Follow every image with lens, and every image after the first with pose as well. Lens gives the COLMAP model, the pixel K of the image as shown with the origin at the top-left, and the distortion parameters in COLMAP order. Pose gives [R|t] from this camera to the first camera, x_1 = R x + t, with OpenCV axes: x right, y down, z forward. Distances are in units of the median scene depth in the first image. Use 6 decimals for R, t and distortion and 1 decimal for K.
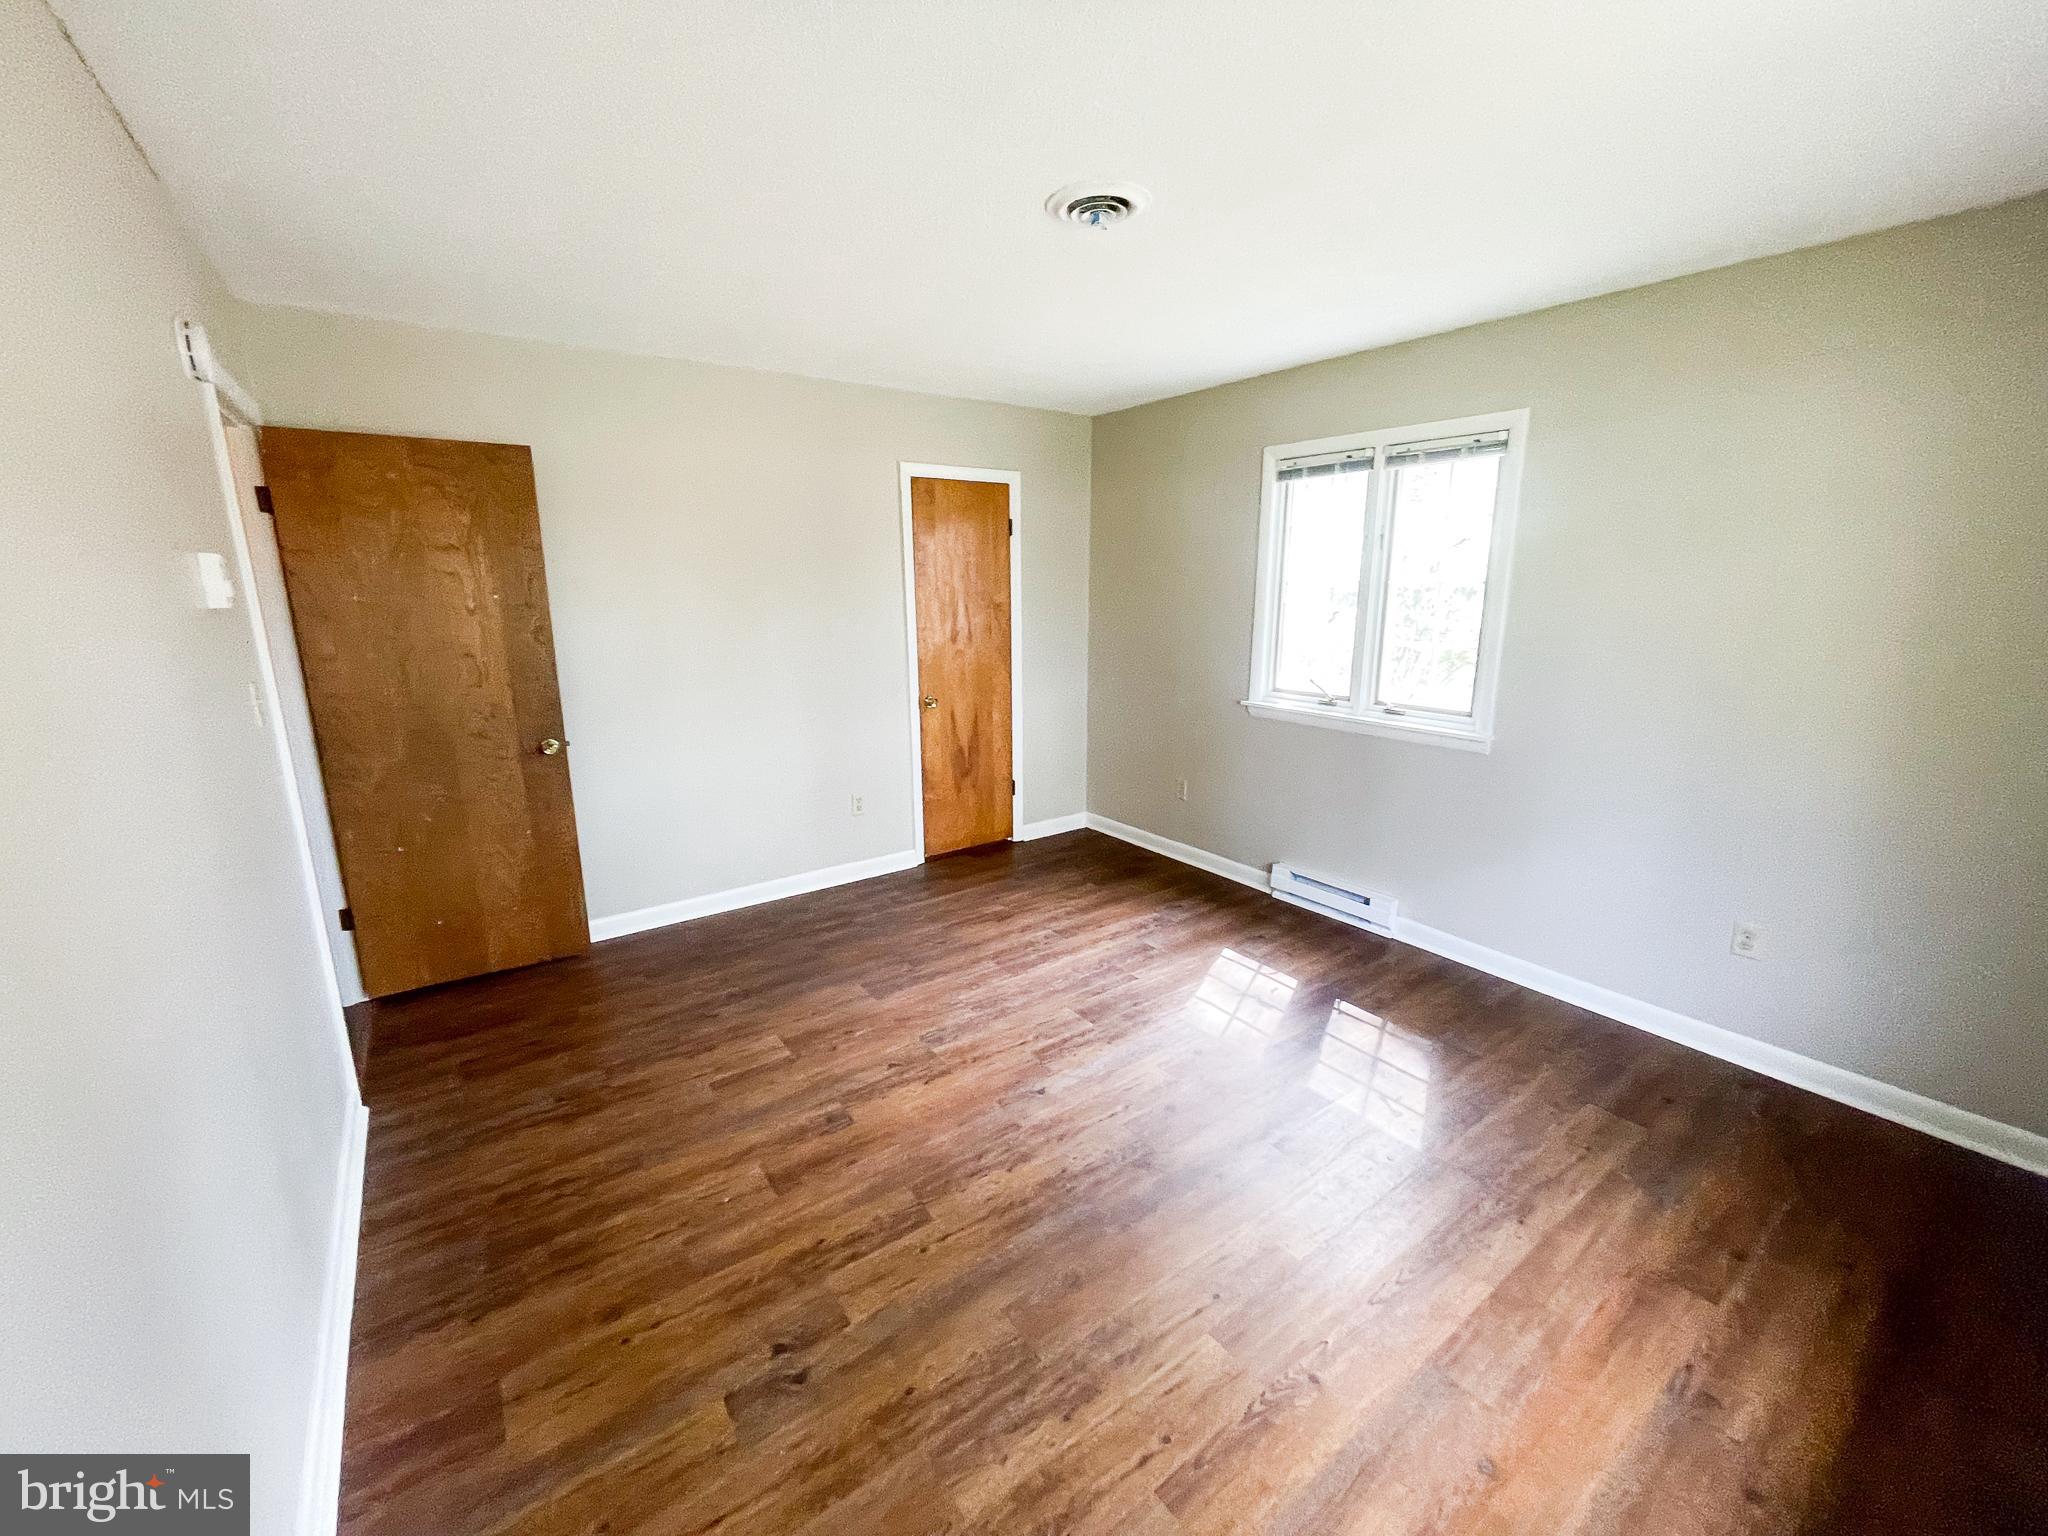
lens RADIAL K [[820.1, 0, 1016.3], [0, 820.1, 767.7], [0, 0, 1]] dist [-0.002955, 0.000596]
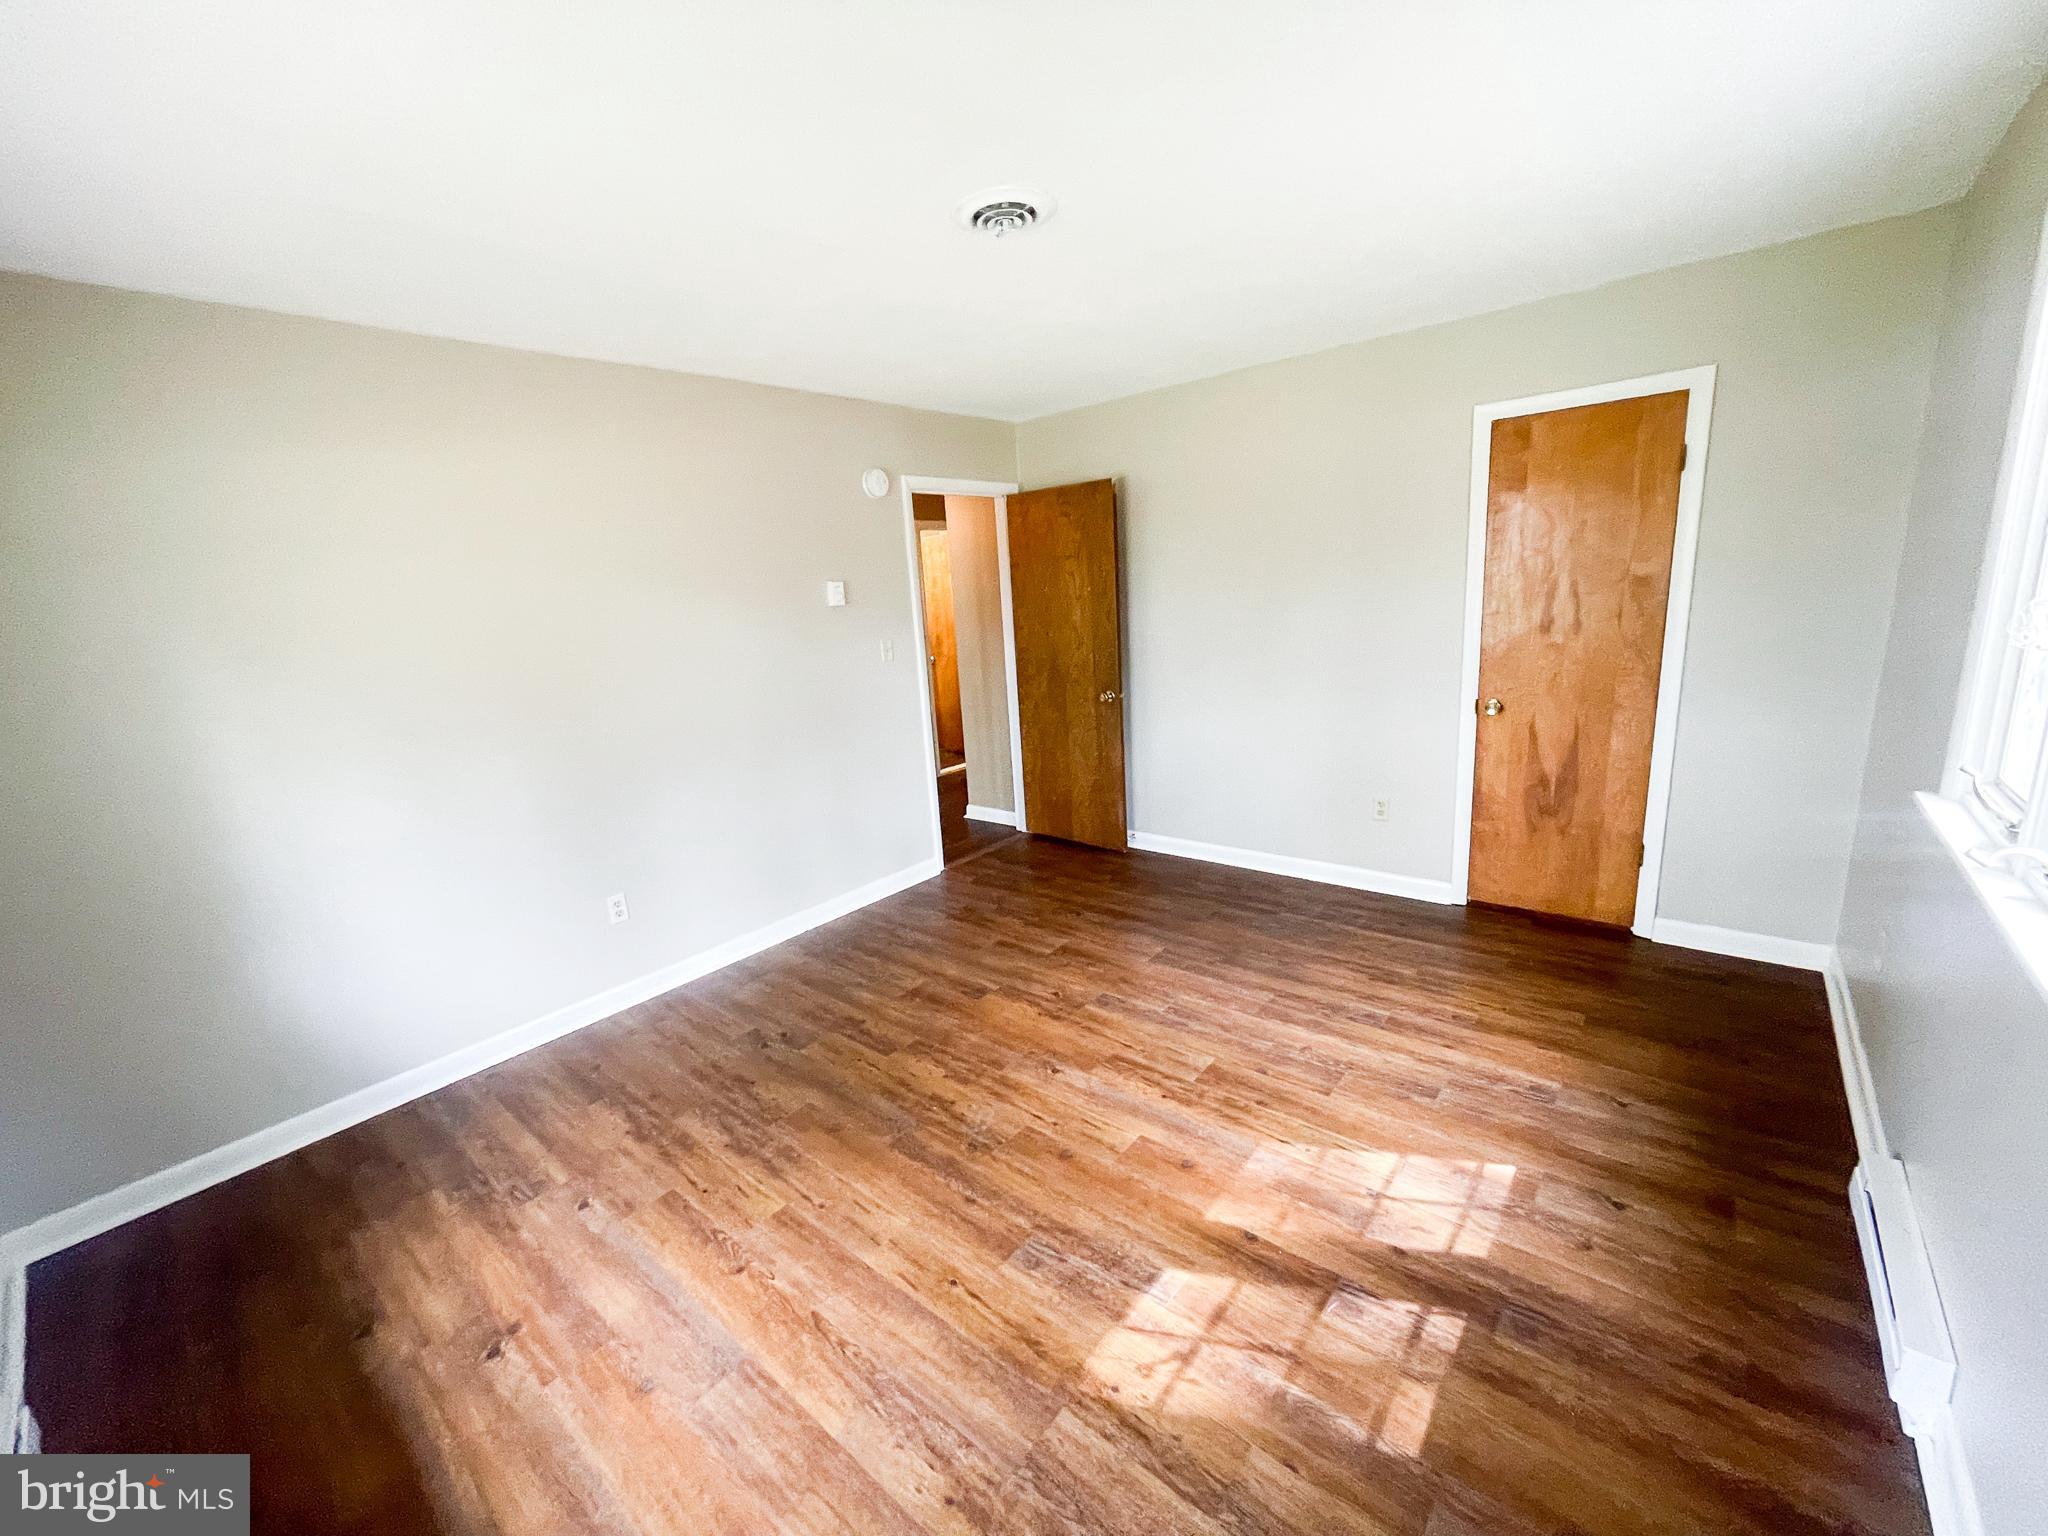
lens RADIAL K [[820.1, 0, 1021.0], [0, 820.1, 762.6], [0, 0, 1]] dist [-0.002955, 0.000596]
pose [[0.244893, 0.196364, -0.949457, 0.682422], [-0.154793, 0.974633, 0.161646, -0.109006], [0.957114, 0.107384, 0.269076, 0.464801]]
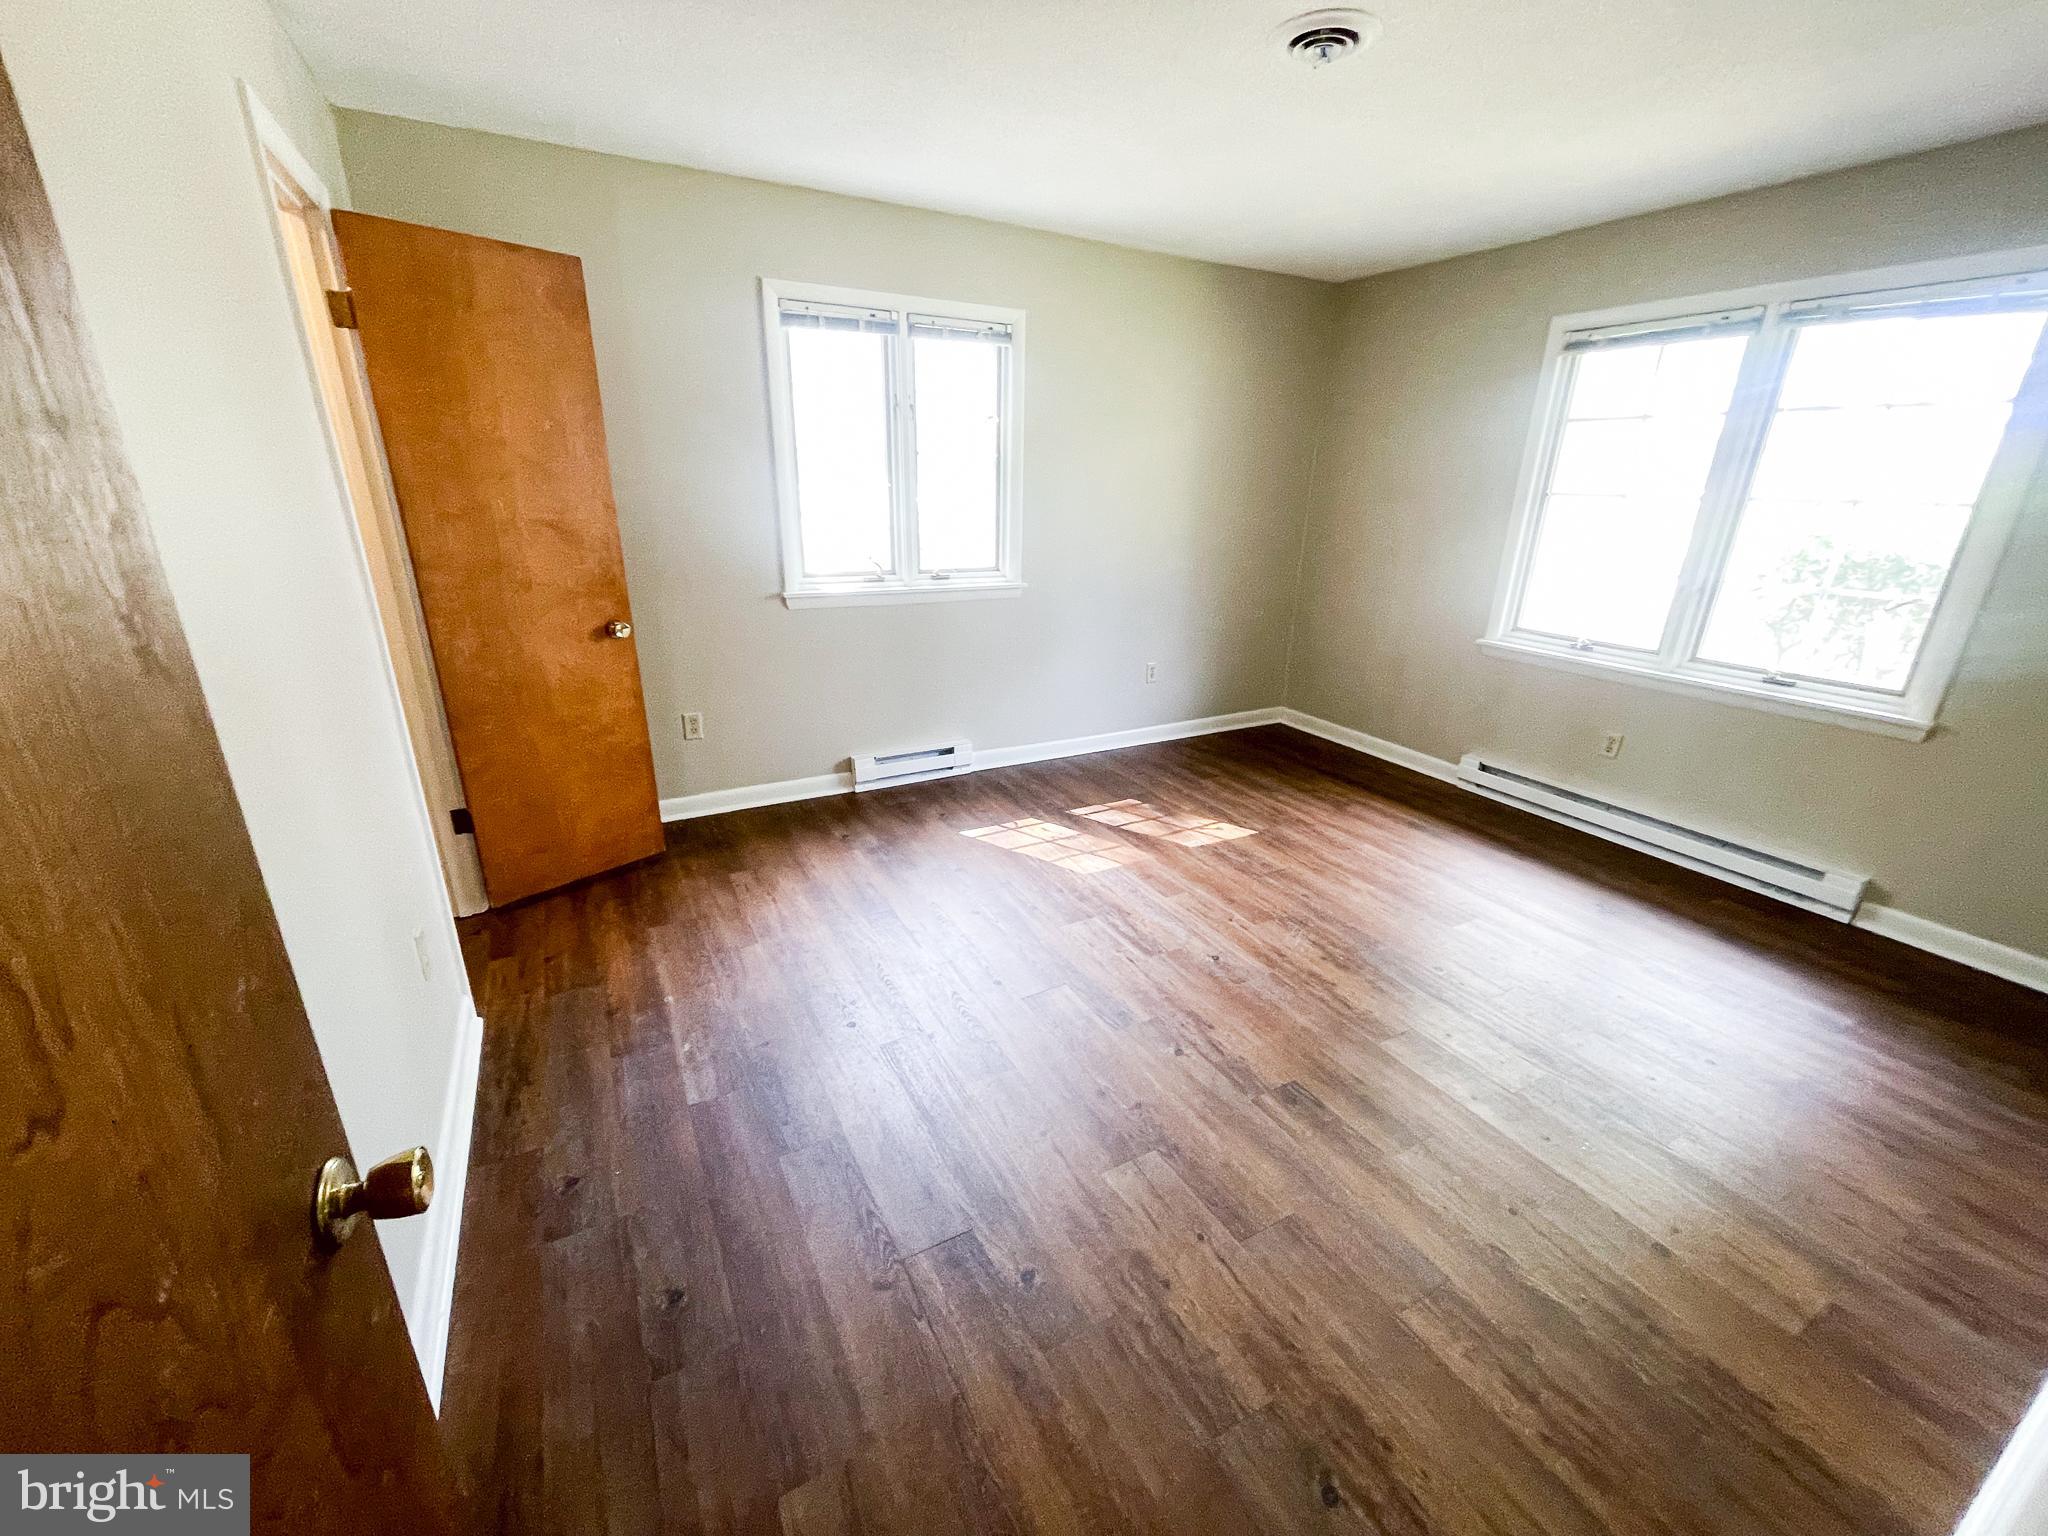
lens RADIAL K [[820.1, 0, 1016.4], [0, 820.1, 774.5], [0, 0, 1]] dist [-0.002955, 0.000596]
pose [[0.125786, -0.334246, 0.934054, -0.652008], [0.204566, 0.930037, 0.305260, -0.138090], [-0.970737, 0.152678, 0.185361, 0.743692]]
